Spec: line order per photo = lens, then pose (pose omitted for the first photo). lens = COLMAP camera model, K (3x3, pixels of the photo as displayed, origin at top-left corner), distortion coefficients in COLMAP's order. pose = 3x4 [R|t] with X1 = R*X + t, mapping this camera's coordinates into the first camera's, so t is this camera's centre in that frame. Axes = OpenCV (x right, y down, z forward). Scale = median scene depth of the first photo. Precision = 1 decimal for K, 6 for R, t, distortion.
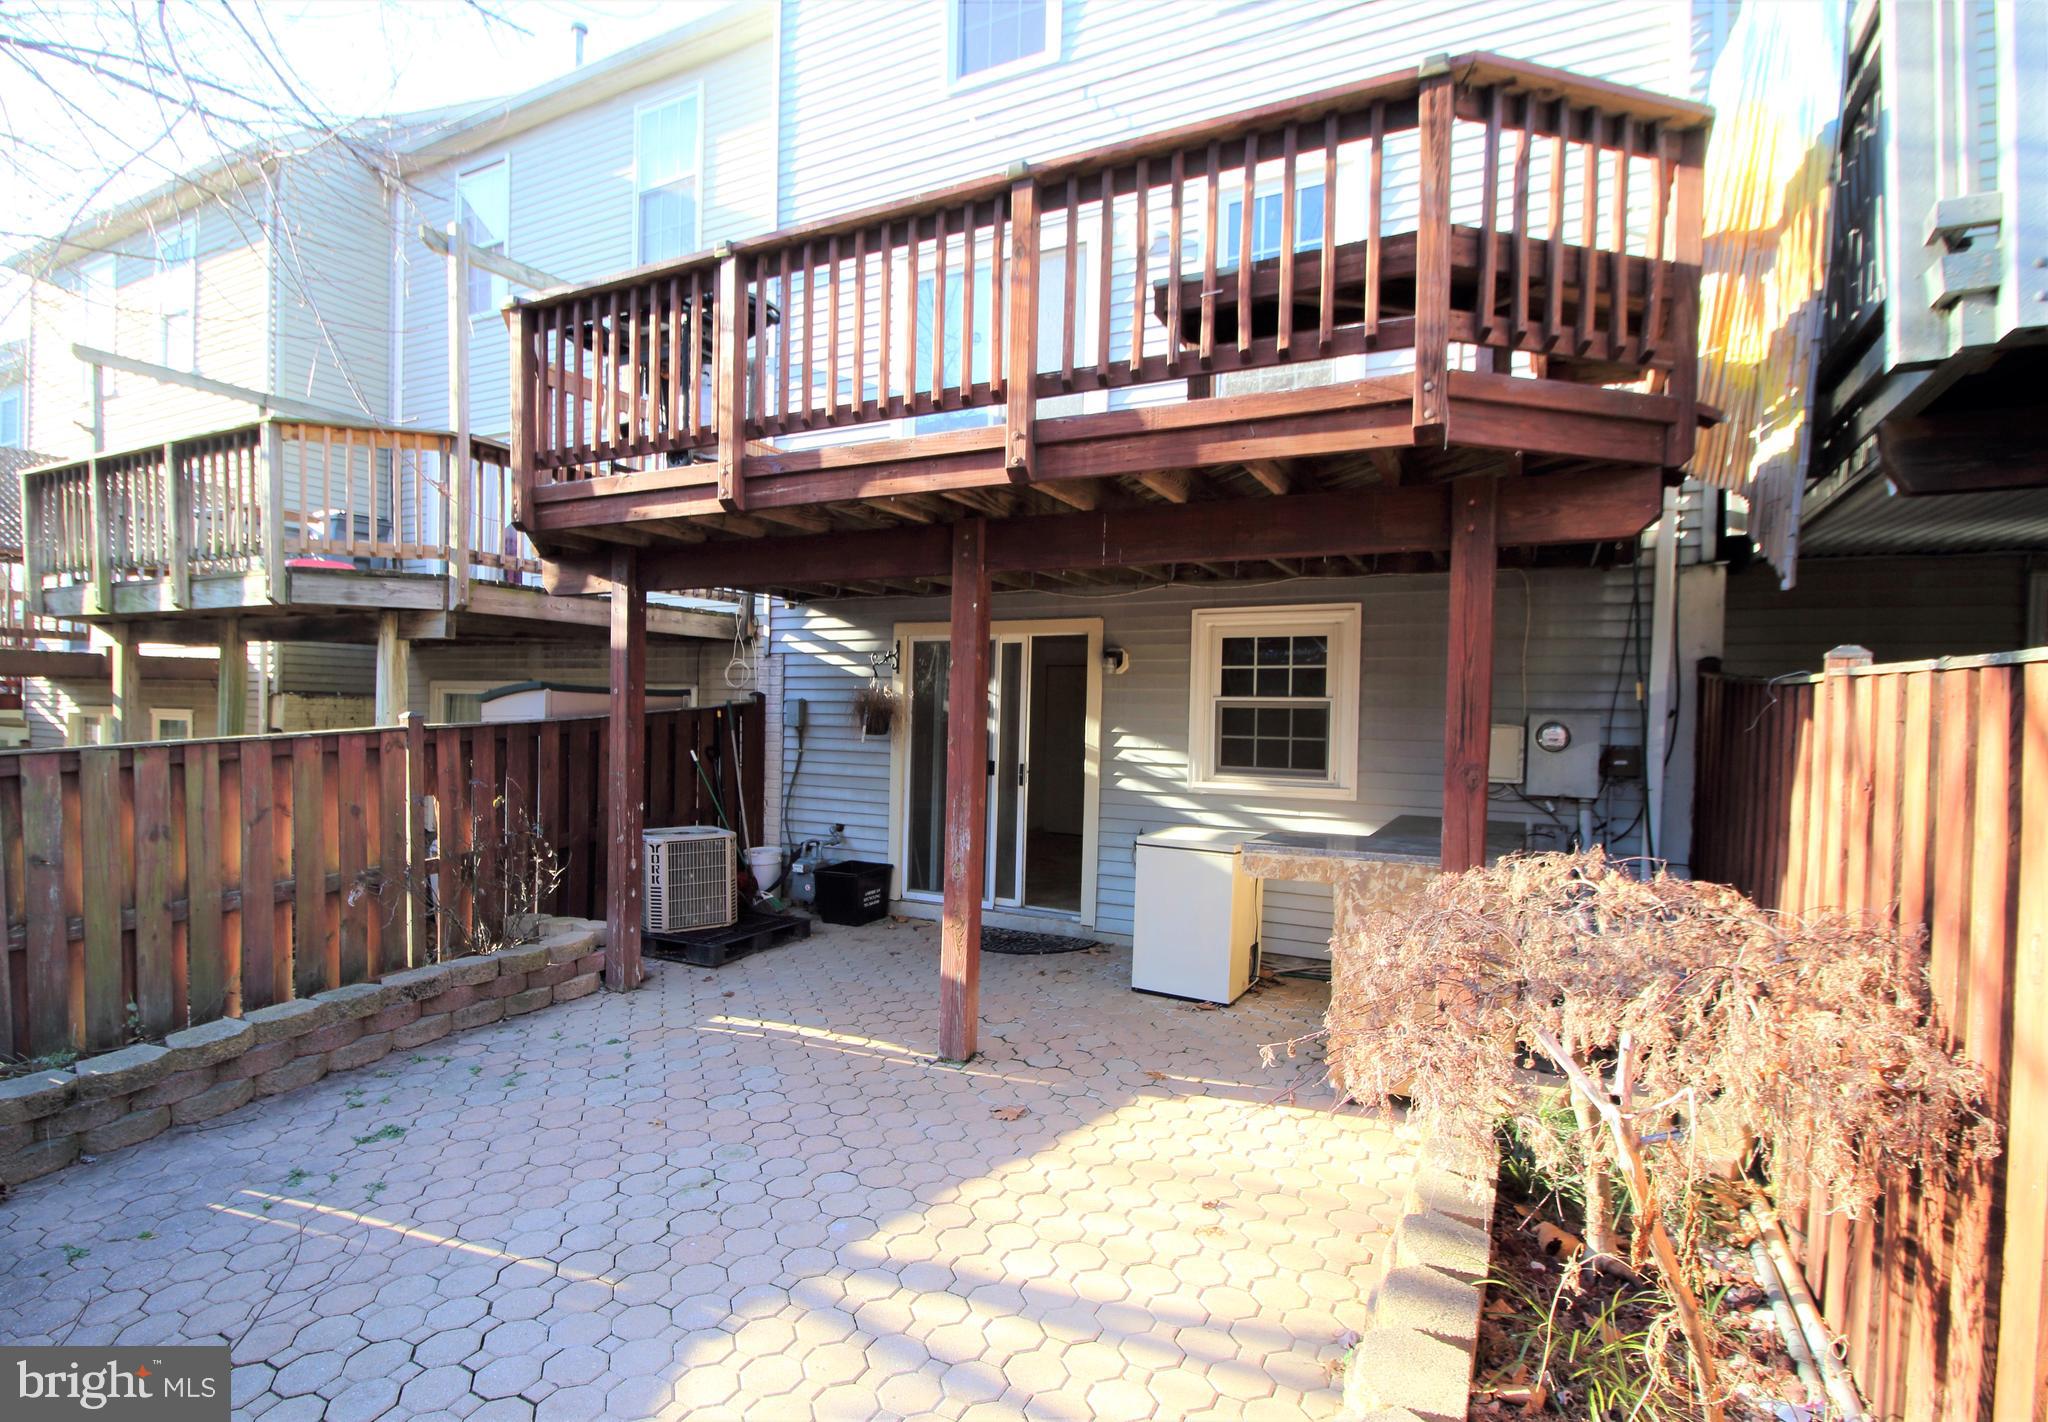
lens RADIAL K [[1099.7, 0, 1024.9], [0, 1099.7, 732.1], [0, 0, 1]] dist [-0.003099, -0.000115]
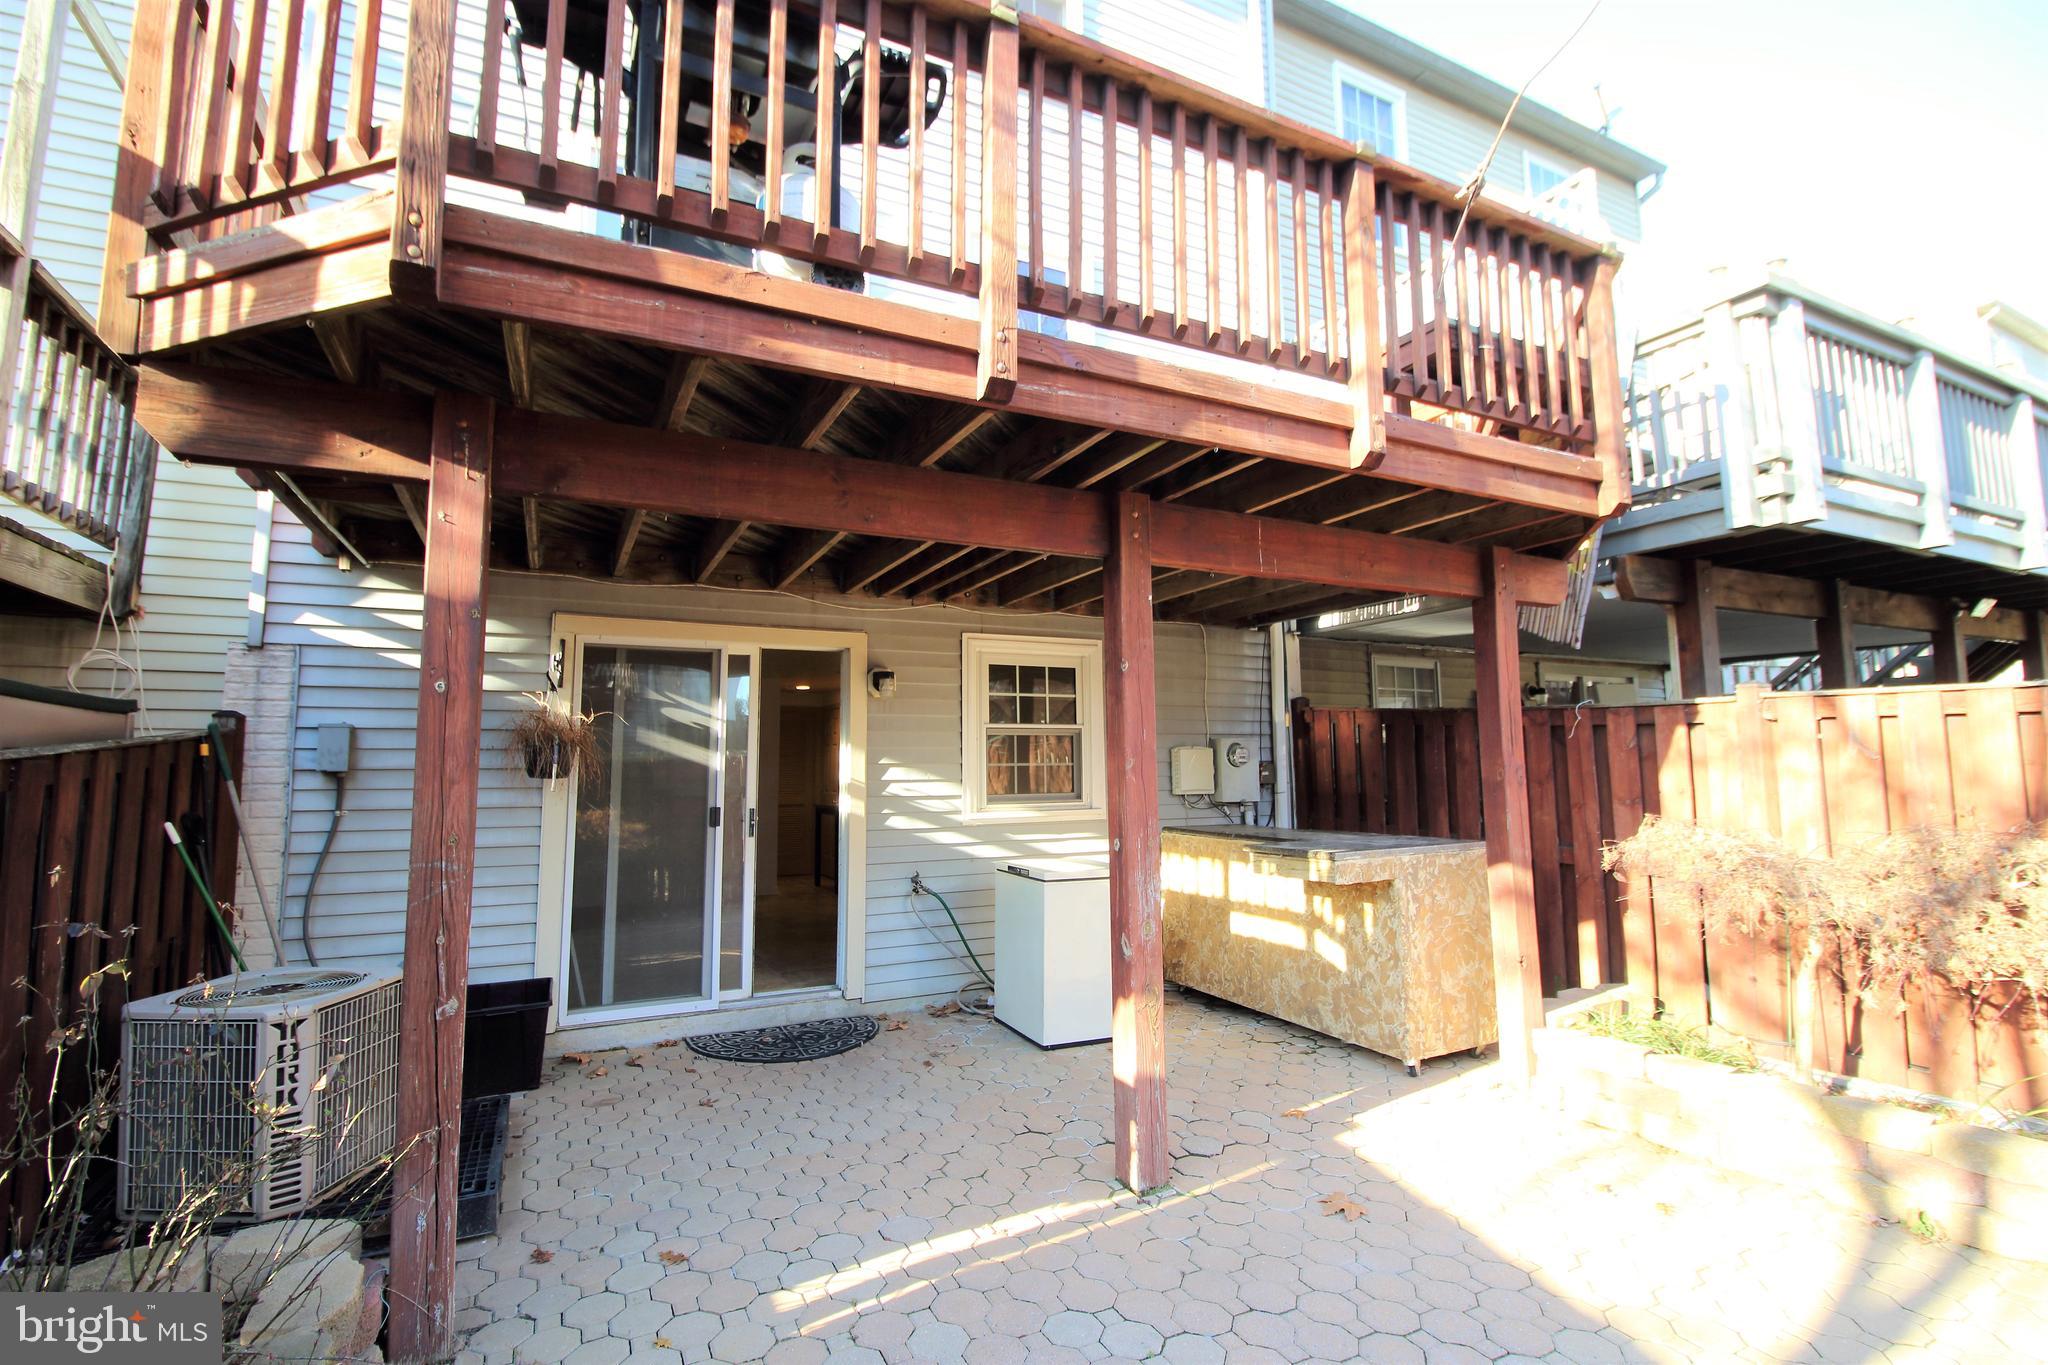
lens RADIAL K [[937.7, 0, 1021.0], [0, 937.7, 663.5], [0, 0, 1]] dist [-0.013200, 0.000151]
pose [[0.565602, 0.066752, 0.821973, -0.489236], [0.035121, 0.993865, -0.104878, 0.003103], [-0.823930, 0.088188, 0.559787, 0.500615]]
